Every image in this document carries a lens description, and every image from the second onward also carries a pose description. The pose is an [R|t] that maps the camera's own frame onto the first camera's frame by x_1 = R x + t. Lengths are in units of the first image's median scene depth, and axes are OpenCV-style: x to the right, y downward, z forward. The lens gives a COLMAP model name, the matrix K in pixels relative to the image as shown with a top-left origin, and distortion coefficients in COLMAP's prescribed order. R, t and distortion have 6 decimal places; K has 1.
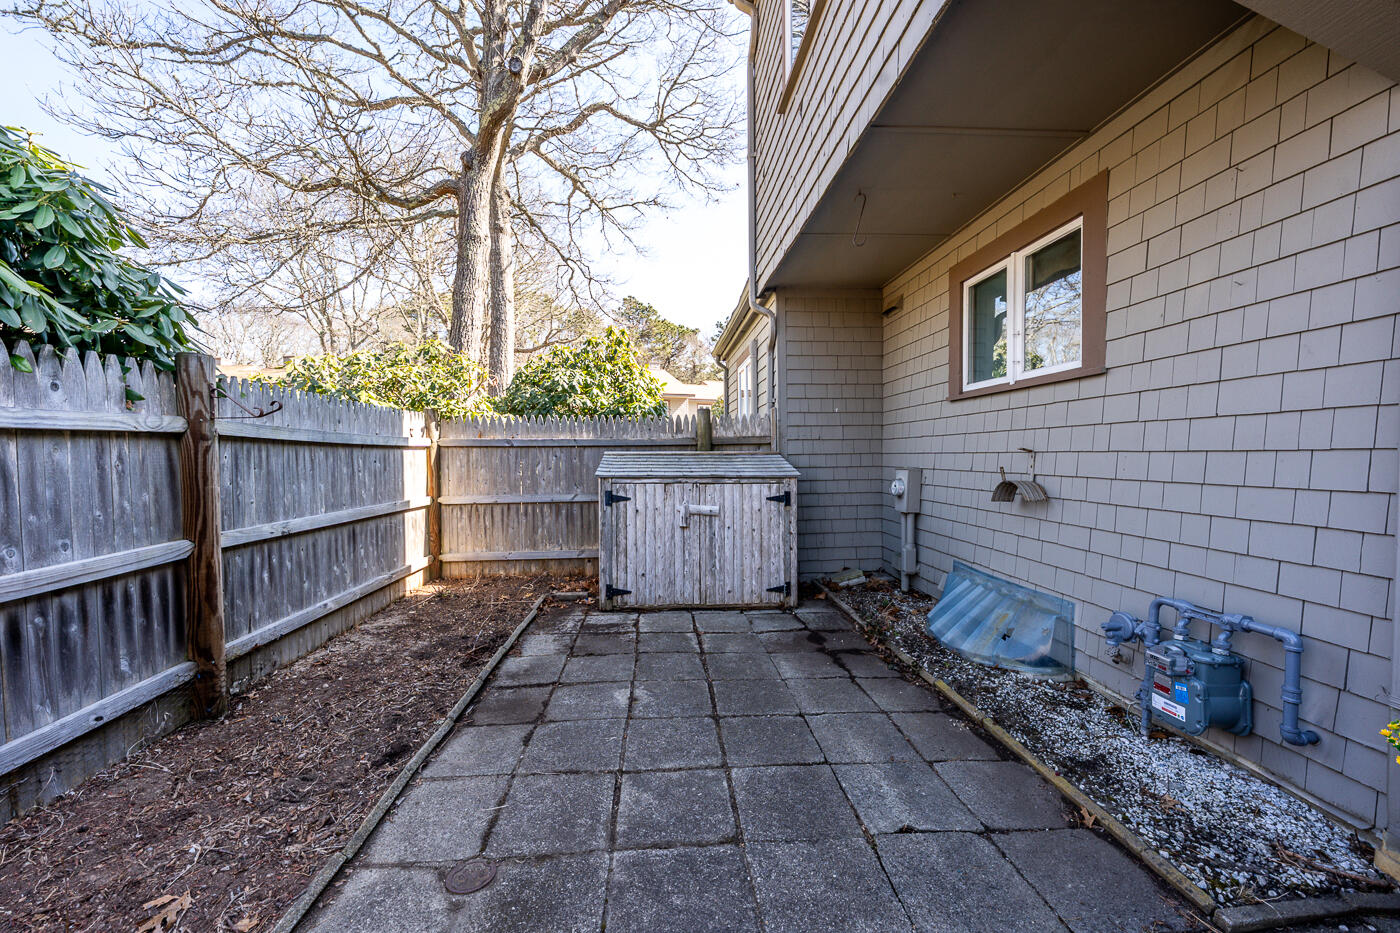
lens RADIAL K [[576.1, 0, 697.2], [0, 576.1, 472.9], [0, 0, 1]] dist [0.000491, 0.000213]
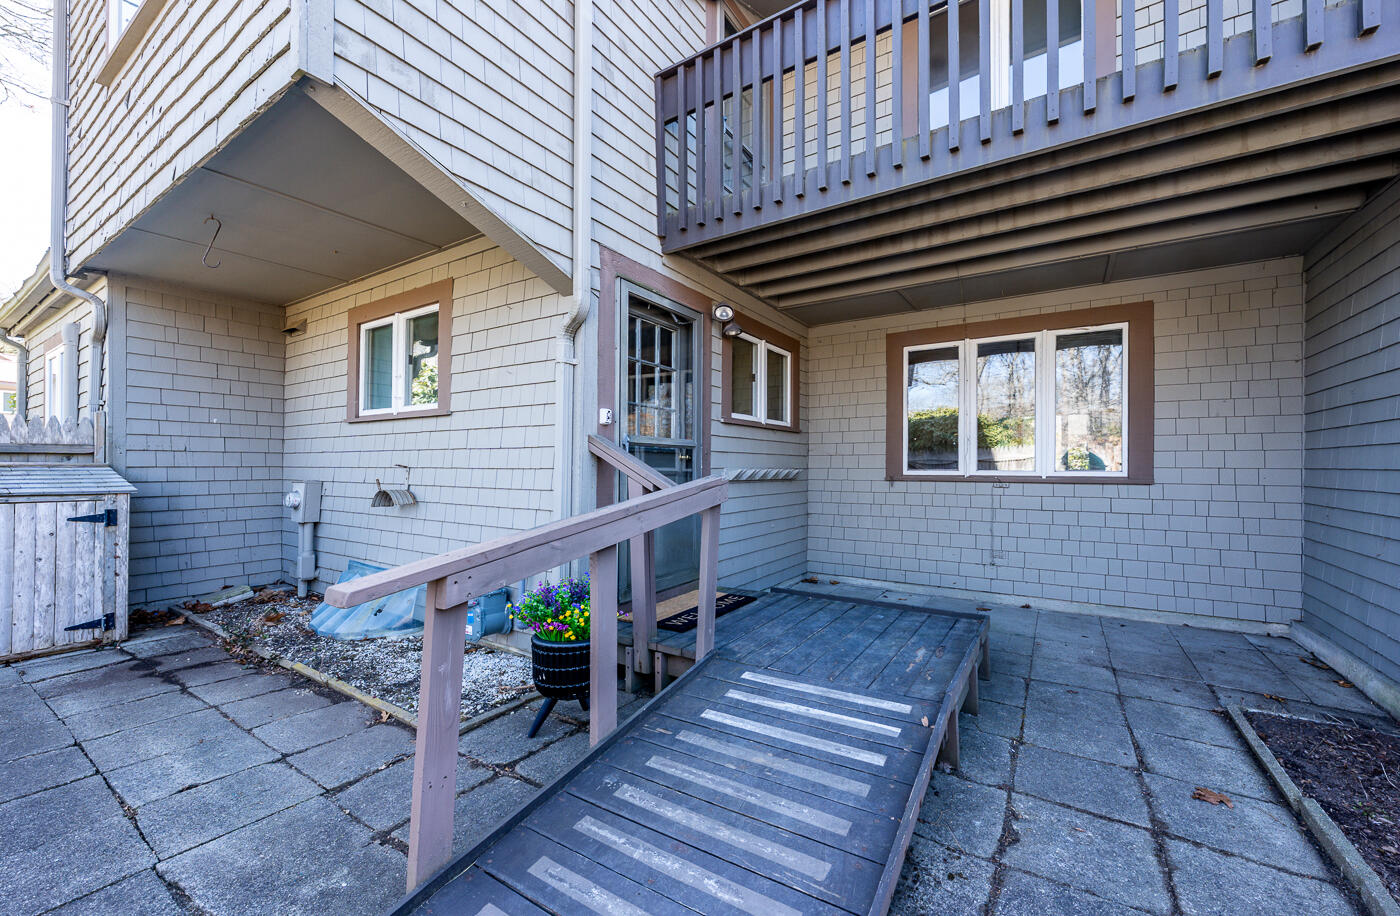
lens RADIAL K [[496.0, 0, 790.4], [0, 496.0, 465.4], [0, 0, 1]] dist [-0.000481, 0.000122]
pose [[0.536797, 0.013375, 0.843606, 0.082528], [0.017973, 0.999466, -0.027282, 0.004785], [-0.843520, 0.029807, 0.536270, -0.306353]]
